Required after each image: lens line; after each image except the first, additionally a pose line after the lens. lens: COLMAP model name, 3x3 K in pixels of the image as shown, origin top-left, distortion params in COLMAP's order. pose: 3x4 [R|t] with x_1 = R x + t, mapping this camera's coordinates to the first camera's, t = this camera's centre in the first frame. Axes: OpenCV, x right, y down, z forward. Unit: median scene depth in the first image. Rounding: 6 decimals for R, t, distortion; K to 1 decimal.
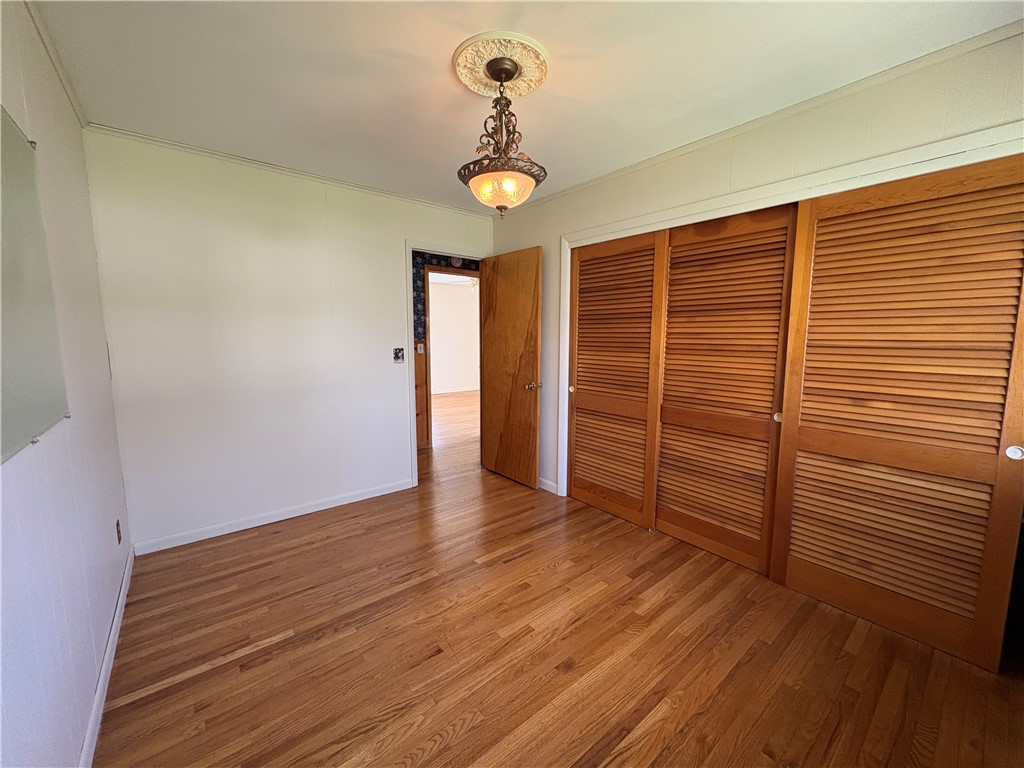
lens RADIAL K [[408.2, 0, 514.3], [0, 408.2, 382.6], [0, 0, 1]] dist [0.002083, 0.000209]
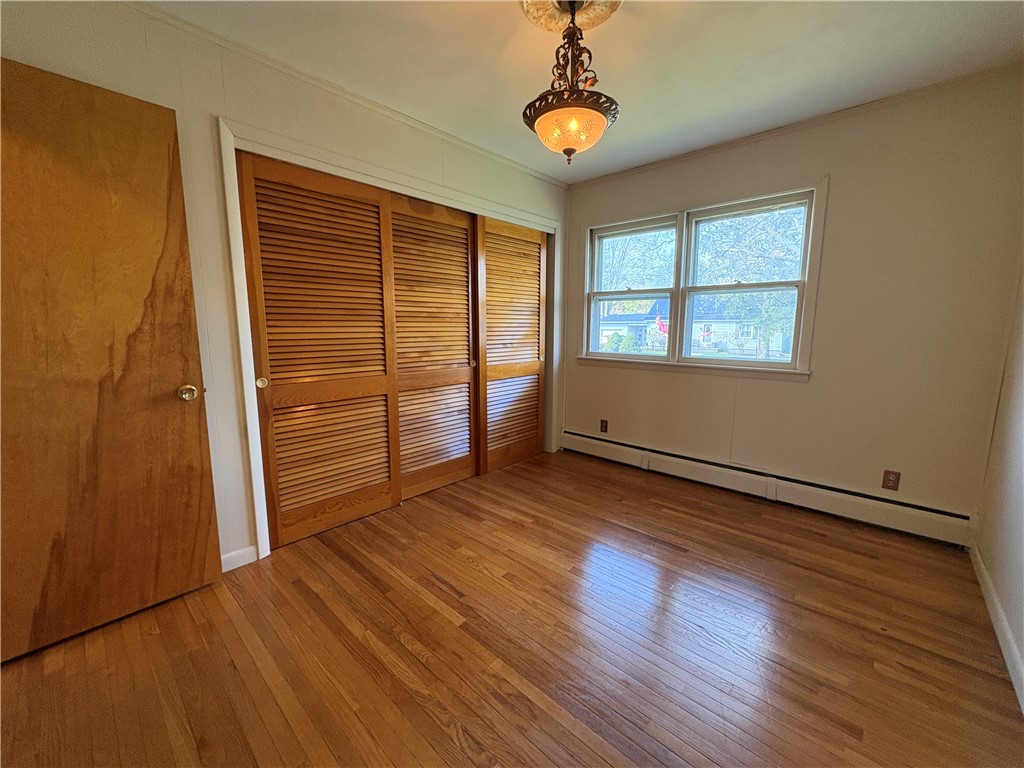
lens RADIAL K [[408.2, 0, 515.2], [0, 408.2, 380.7], [0, 0, 1]] dist [0.002083, 0.000209]
pose [[-0.134614, -0.141160, 0.980792, -0.632008], [0.111439, 0.981365, 0.156537, -0.050659], [-0.984612, 0.130371, -0.116375, 0.823000]]
